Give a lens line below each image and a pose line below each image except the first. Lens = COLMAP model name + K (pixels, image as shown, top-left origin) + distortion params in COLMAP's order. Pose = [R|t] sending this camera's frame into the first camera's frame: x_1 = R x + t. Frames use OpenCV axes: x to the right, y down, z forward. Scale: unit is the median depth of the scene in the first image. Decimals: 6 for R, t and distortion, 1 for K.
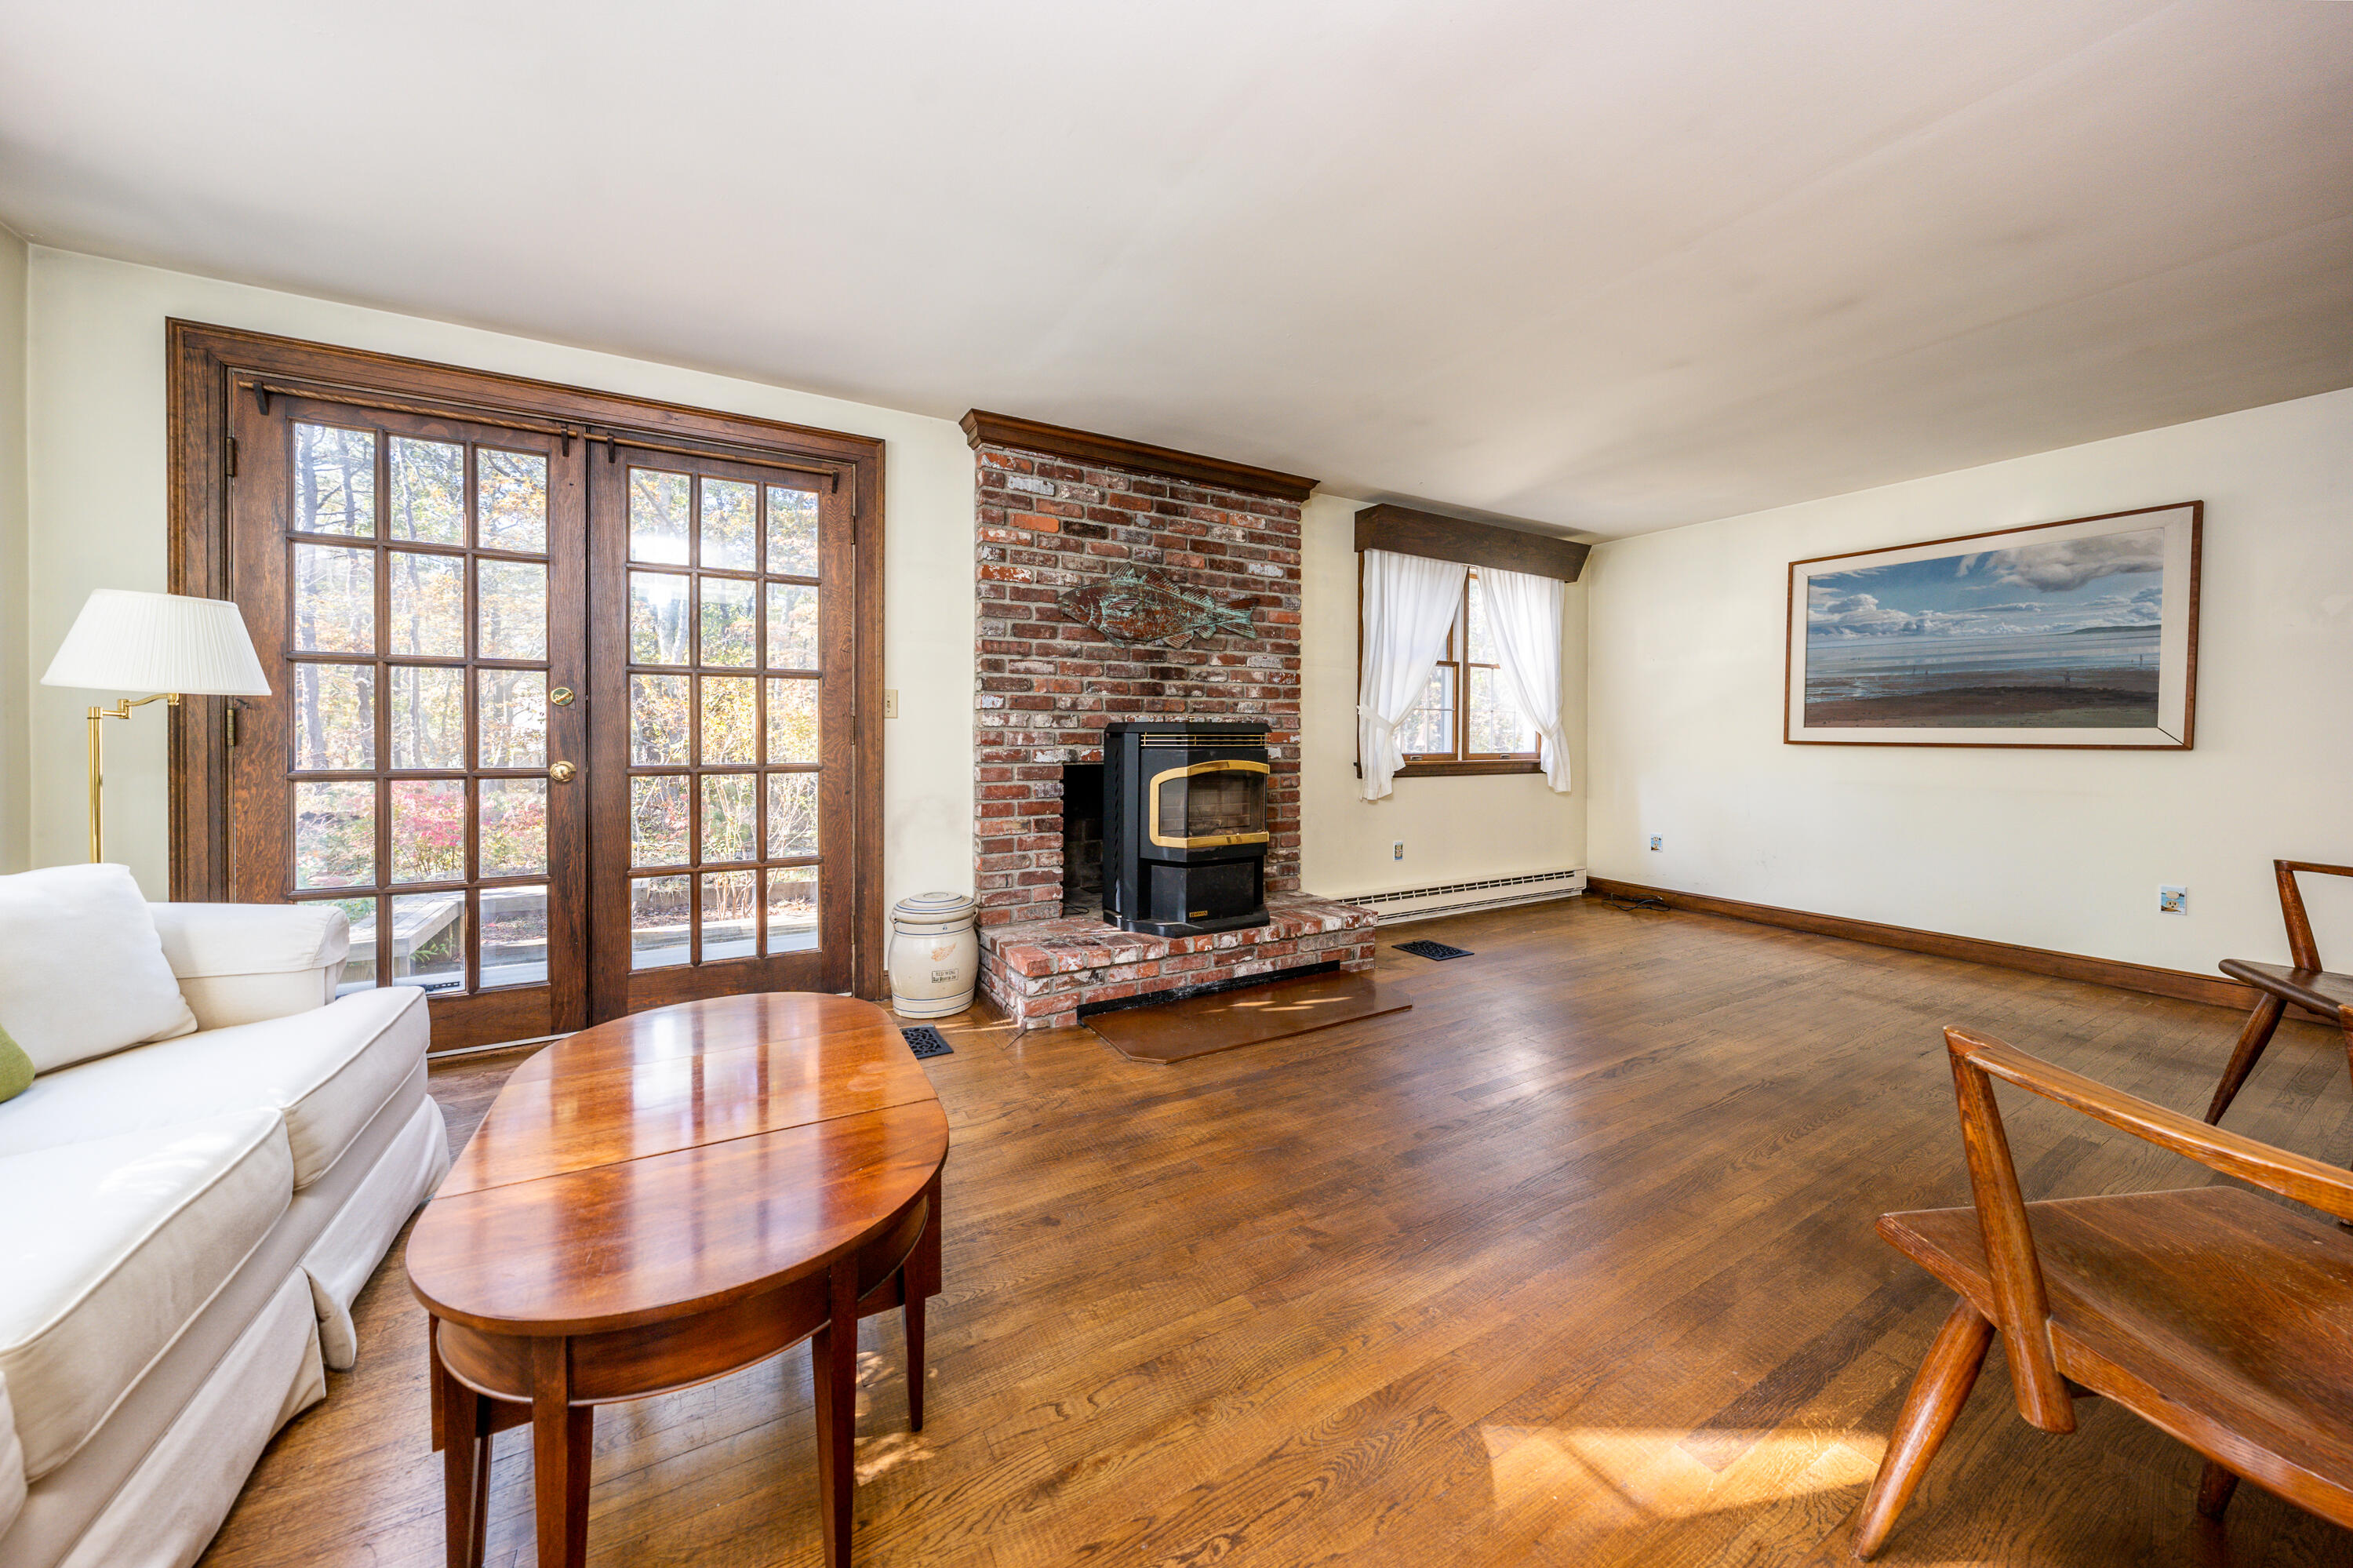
lens RADIAL K [[814.5, 0, 1195.0], [0, 814.5, 741.2], [0, 0, 1]] dist [-0.006198, -0.000134]
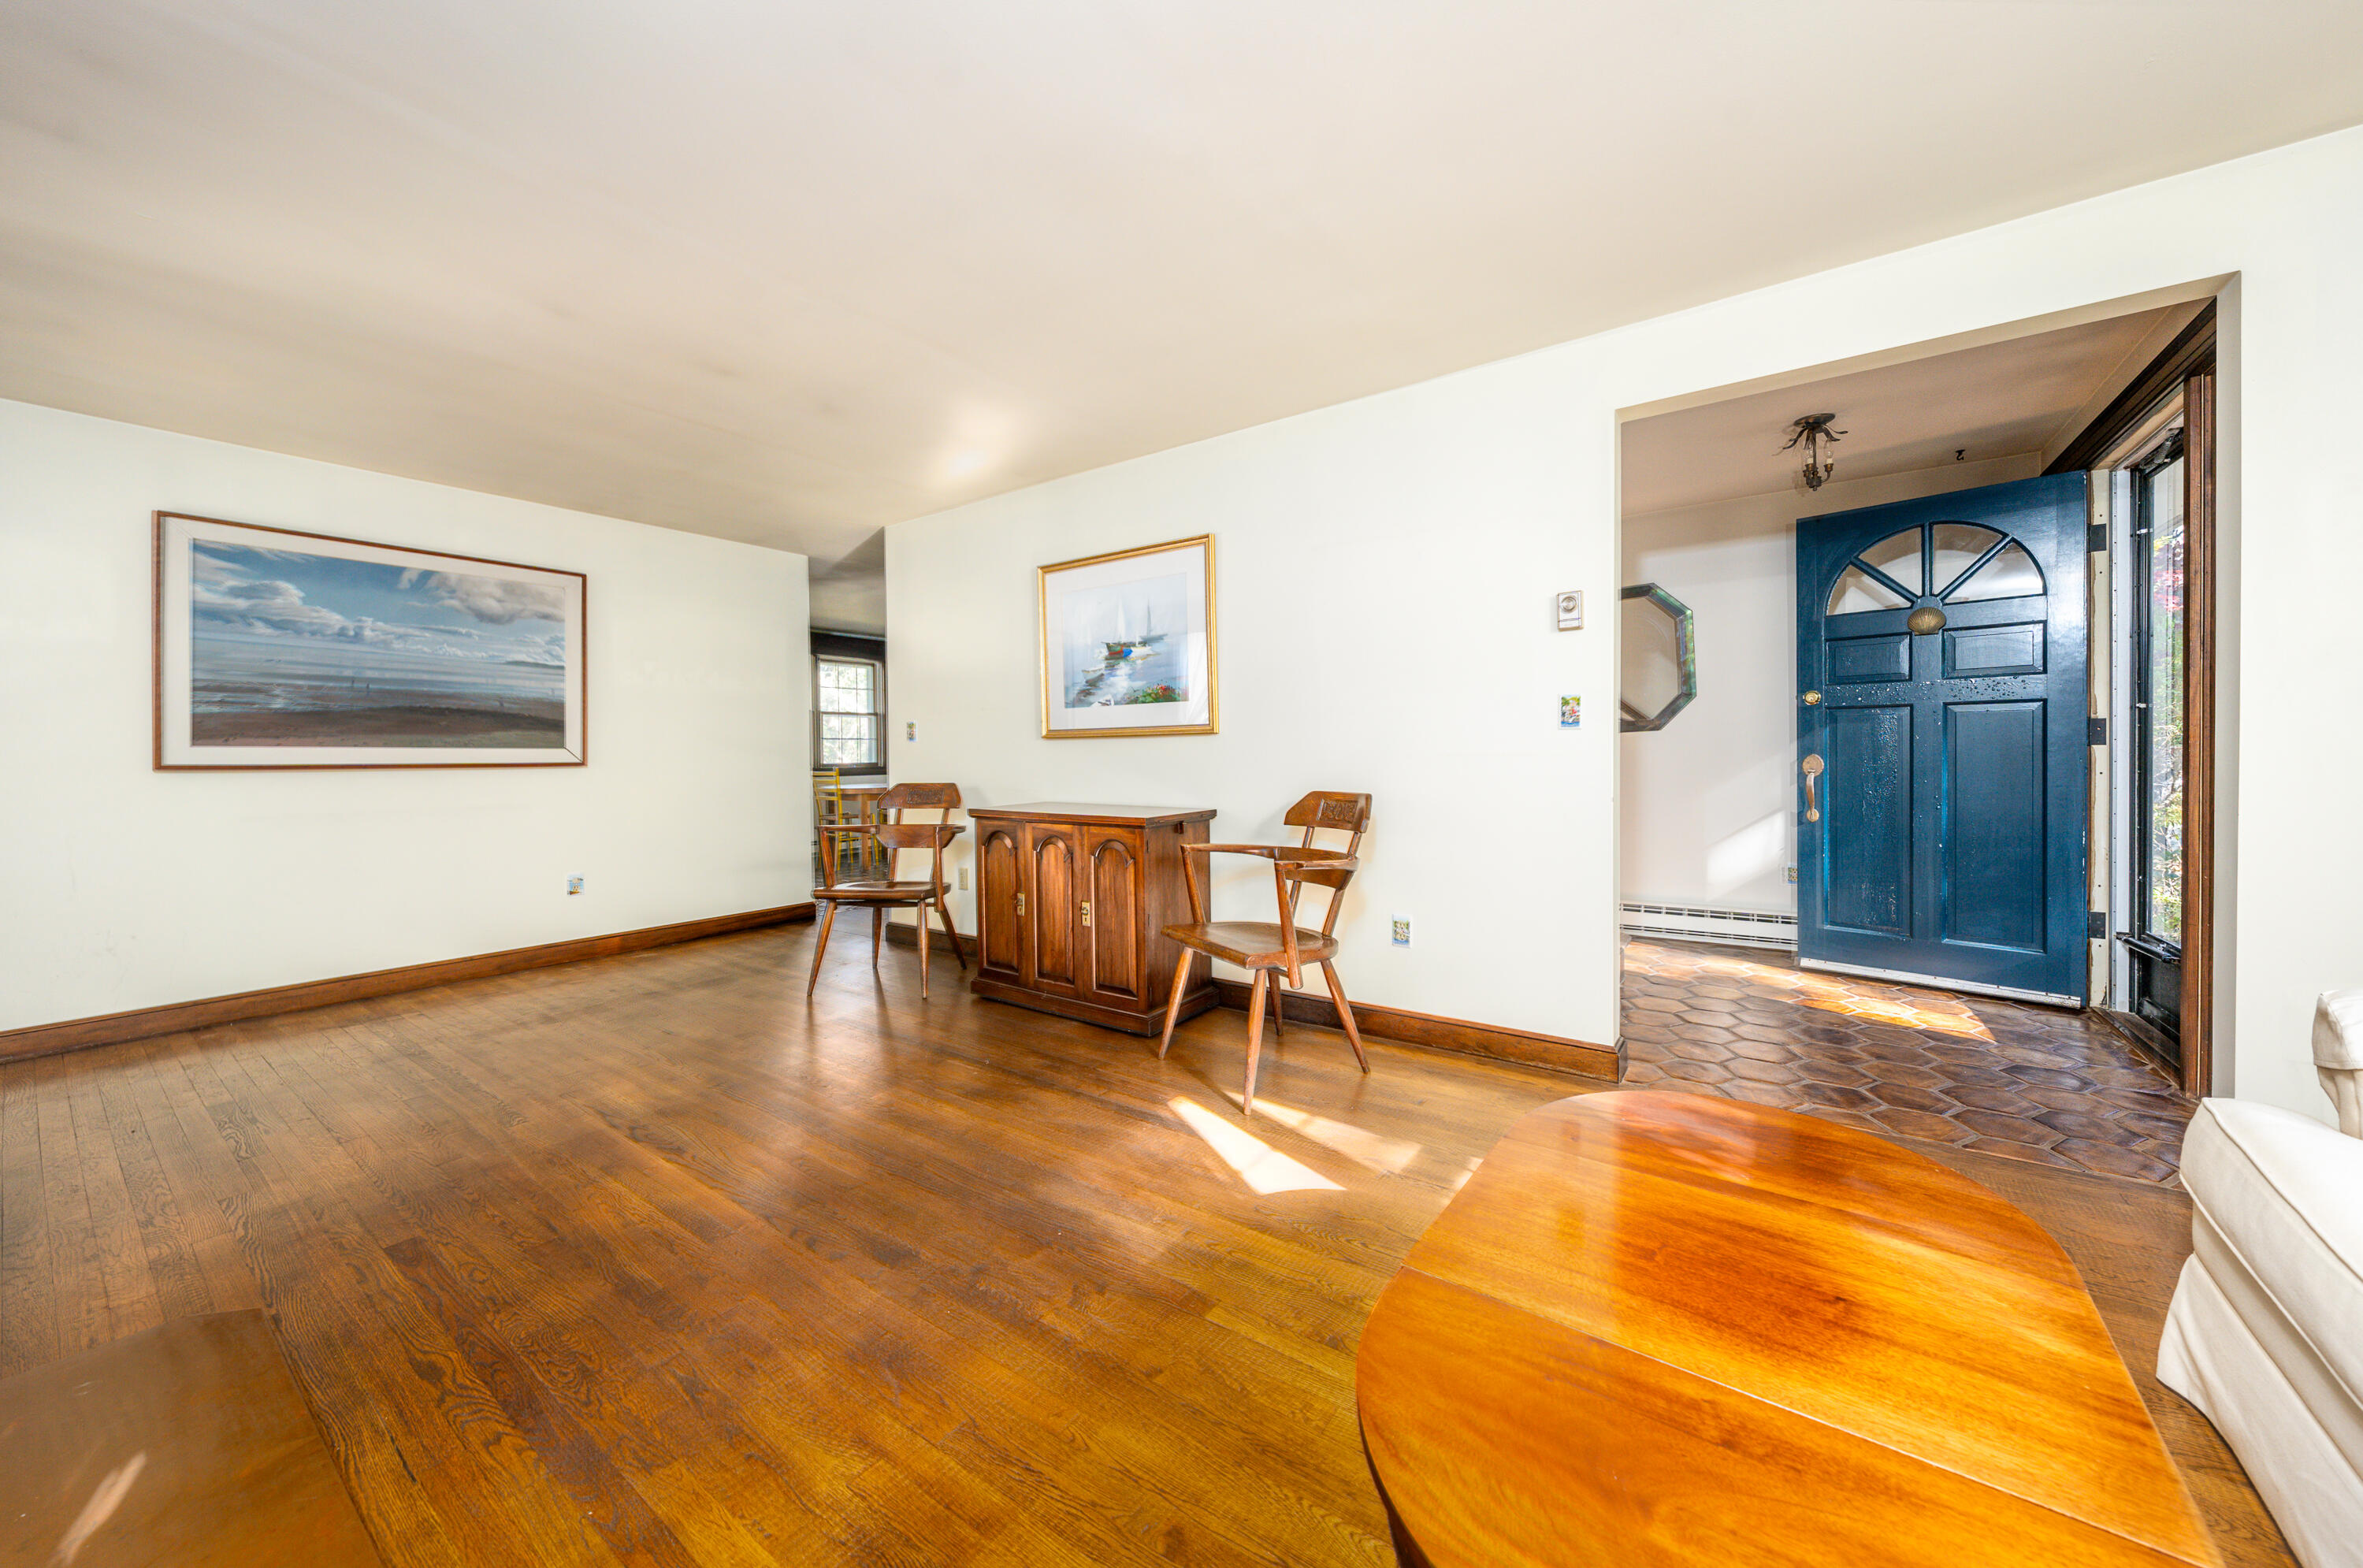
lens RADIAL K [[818.0, 0, 1222.8], [0, 818.0, 754.8], [0, 0, 1]] dist [-0.006198, -0.000134]
pose [[-0.406984, -0.002852, 0.913431, -0.326093], [0.012401, 0.999886, 0.008648, -0.004834], [-0.913351, 0.014847, -0.406902, 0.522815]]
